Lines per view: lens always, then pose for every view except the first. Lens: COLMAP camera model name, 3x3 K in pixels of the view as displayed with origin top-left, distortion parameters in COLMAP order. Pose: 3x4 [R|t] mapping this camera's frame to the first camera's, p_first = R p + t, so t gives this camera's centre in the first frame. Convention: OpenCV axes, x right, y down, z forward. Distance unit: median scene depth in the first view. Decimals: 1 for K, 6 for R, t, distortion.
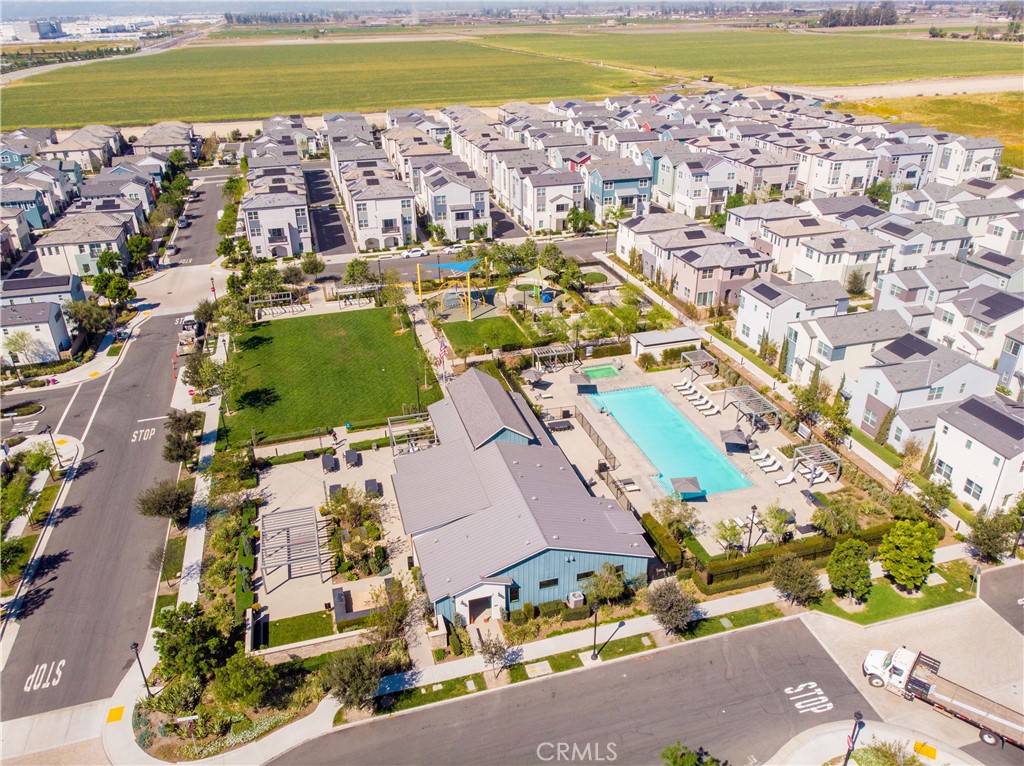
lens RADIAL K [[744.9, 0, 511.2], [0, 744.9, 403.8], [0, 0, 1]] dist [0.017083, -0.001174]
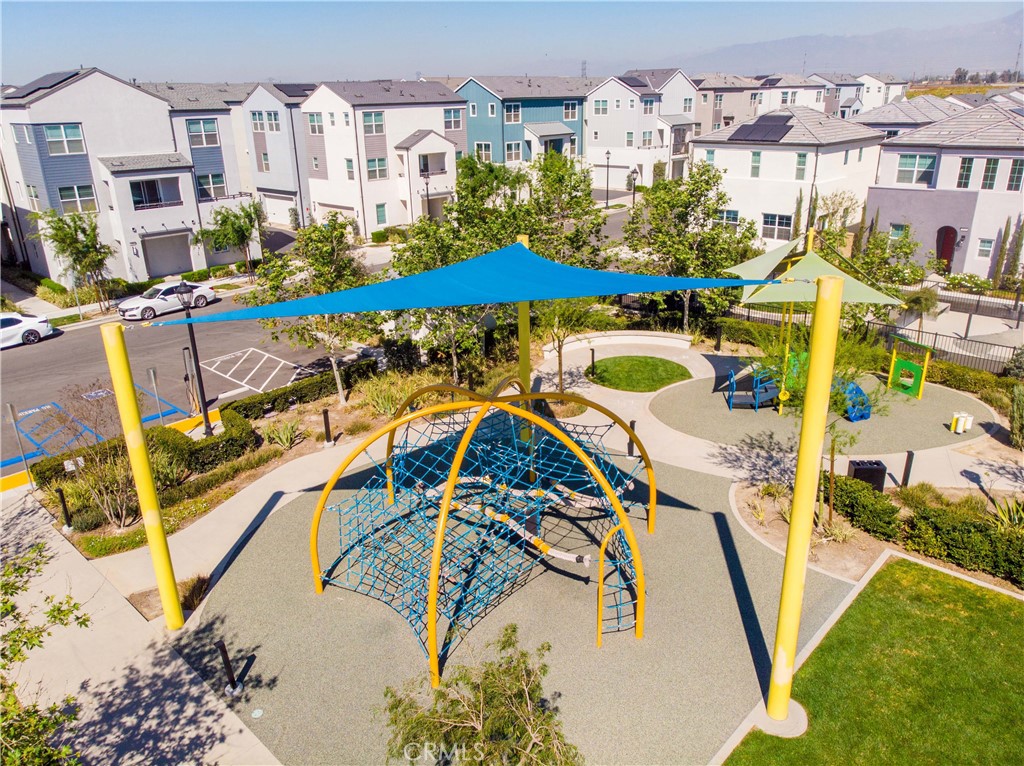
lens RADIAL K [[756.3, 0, 512.0], [0, 756.3, 383.0], [0, 0, 1]] dist [0.002747, 0.009598]
pose [[0.857066, -0.188519, 0.479477, -0.125246], [0.253359, 0.964566, -0.073635, -0.150607], [-0.448606, 0.184591, 0.874459, 0.847608]]
